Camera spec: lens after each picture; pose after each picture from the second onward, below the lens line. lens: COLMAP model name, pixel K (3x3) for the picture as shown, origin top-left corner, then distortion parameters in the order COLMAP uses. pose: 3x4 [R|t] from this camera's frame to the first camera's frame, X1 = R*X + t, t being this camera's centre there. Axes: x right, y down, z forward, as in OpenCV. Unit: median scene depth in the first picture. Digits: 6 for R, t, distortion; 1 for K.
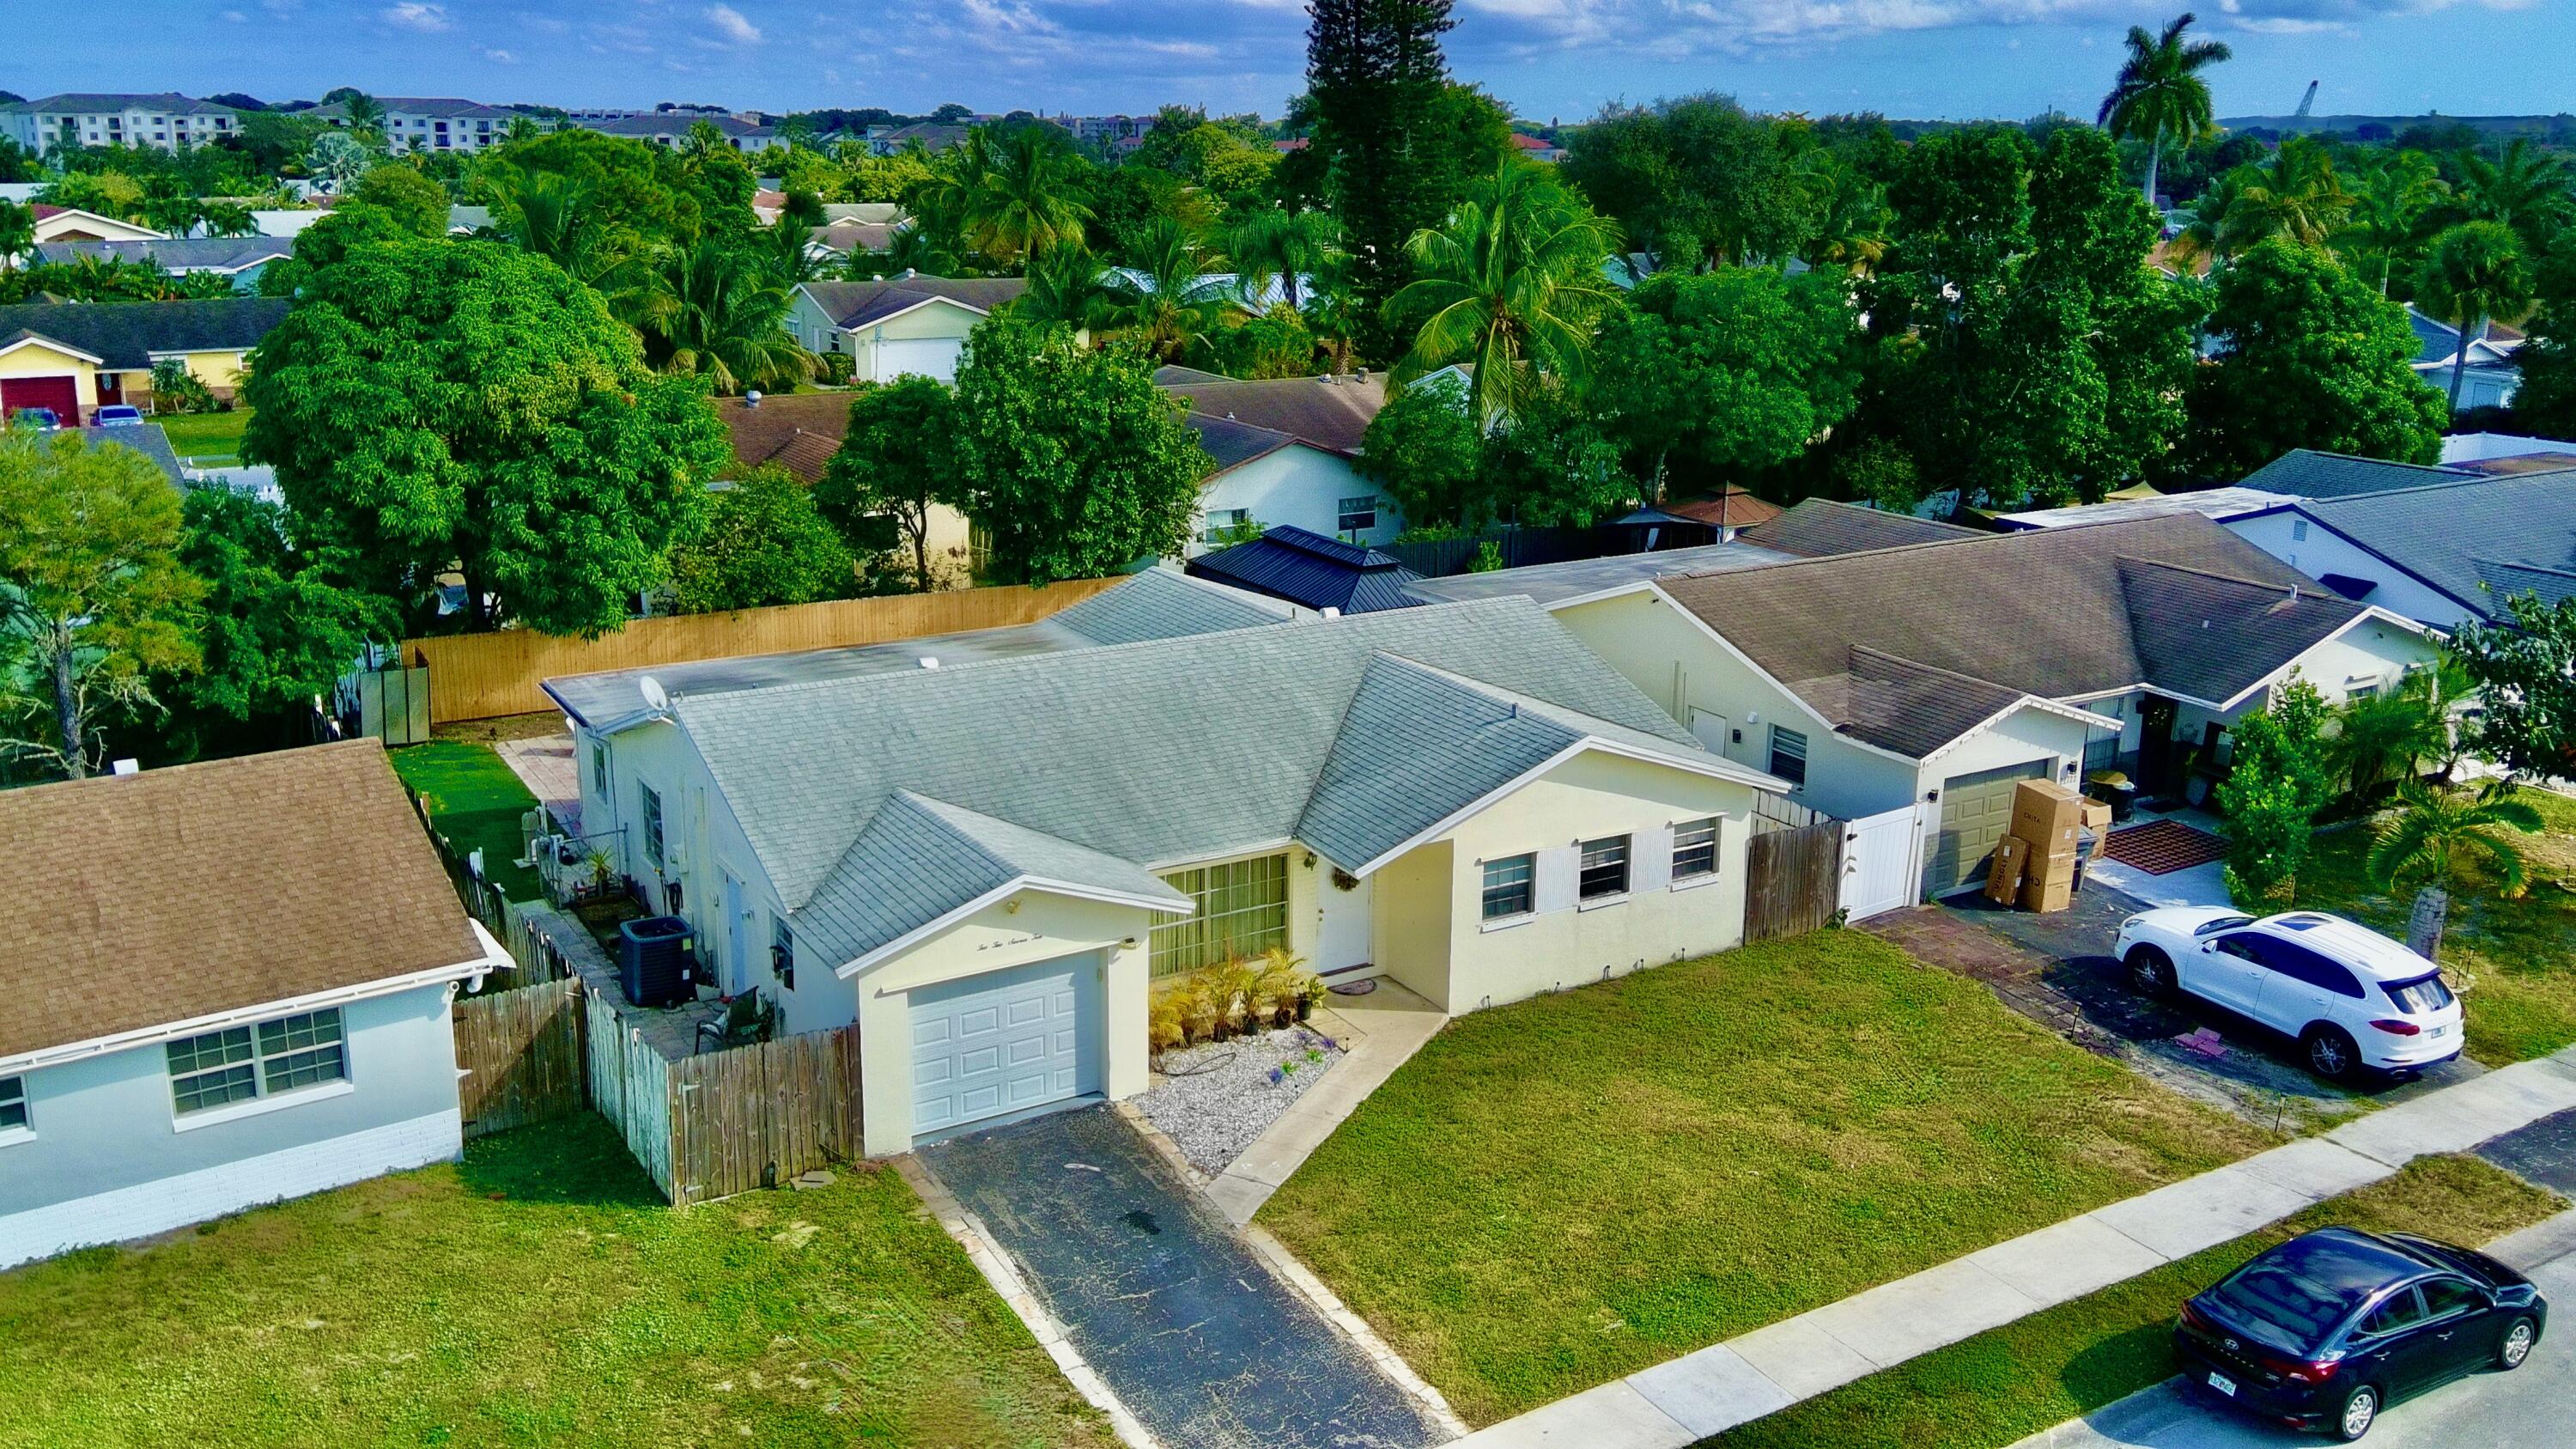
lens RADIAL K [[2214.7, 0, 1295.0], [0, 2214.7, 725.6], [0, 0, 1]] dist [0.006953, -0.020777]
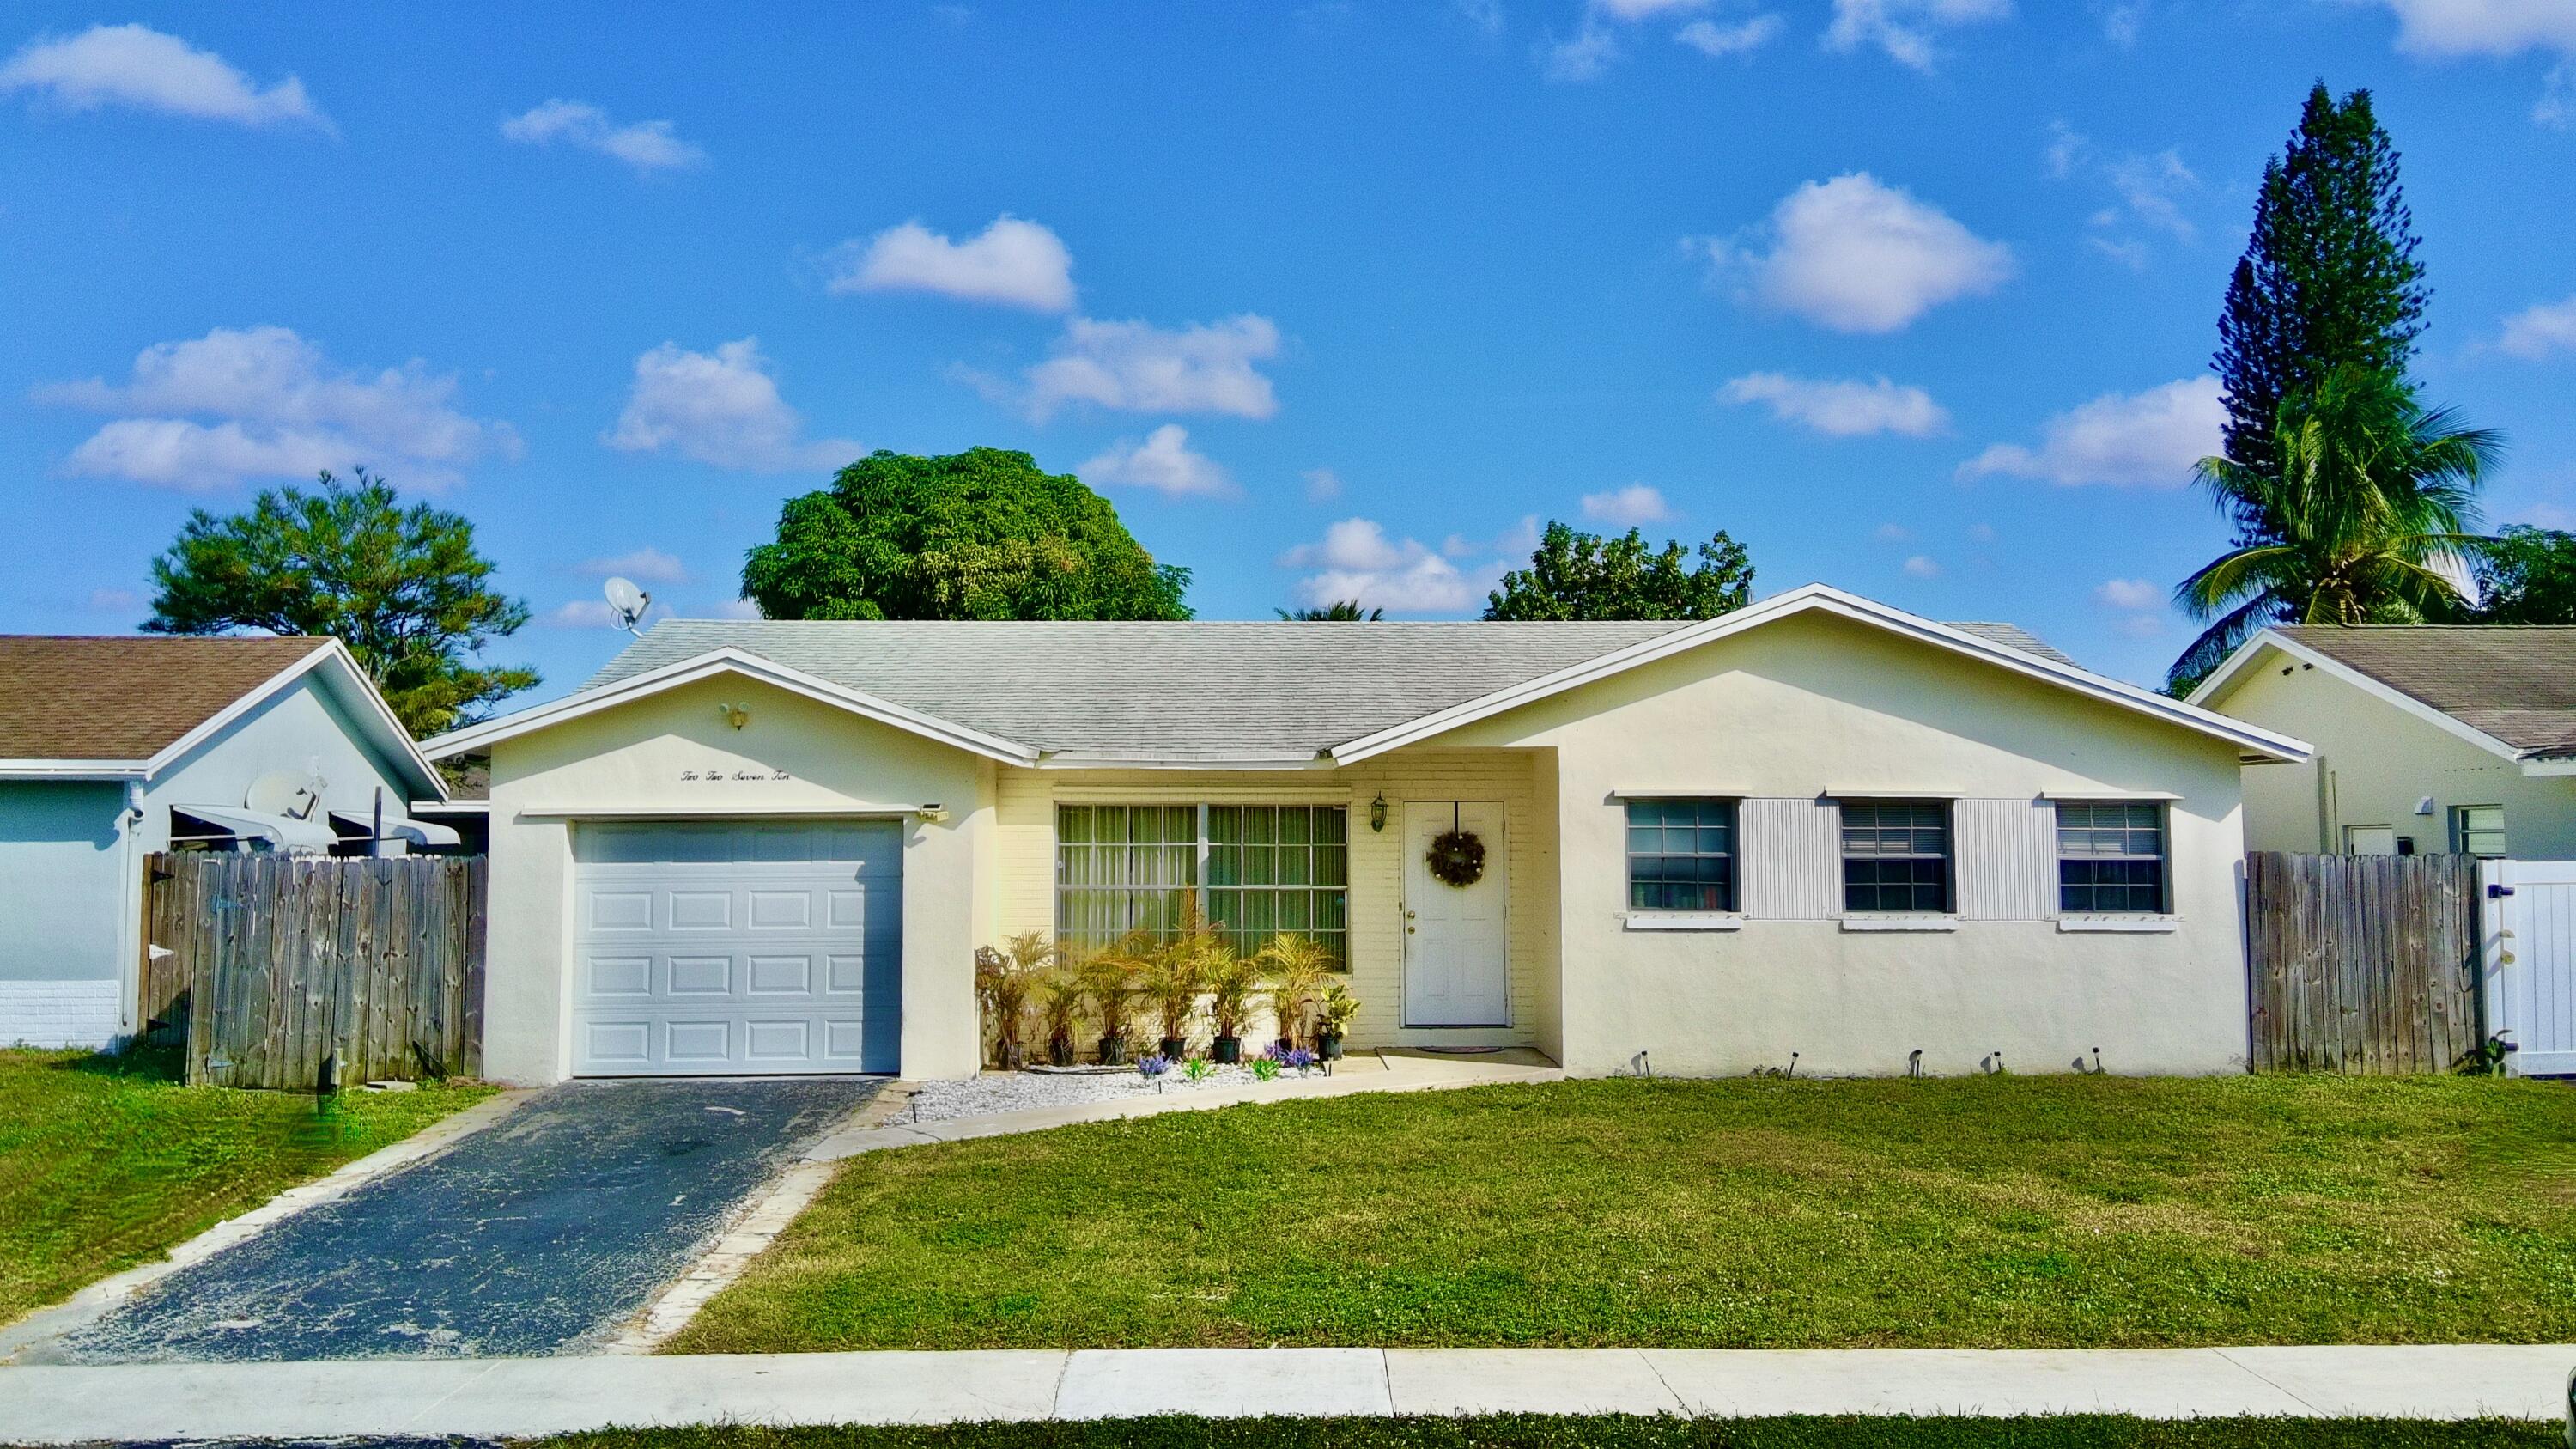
lens RADIAL K [[2214.7, 0, 1293.9], [0, 2214.7, 720.7], [0, 0, 1]] dist [0.006953, -0.020777]
pose [[0.859626, -0.042953, -0.509116, 0.300748], [-0.133614, 0.942884, -0.305152, 0.226459], [0.493144, 0.330342, 0.804788, 0.481886]]
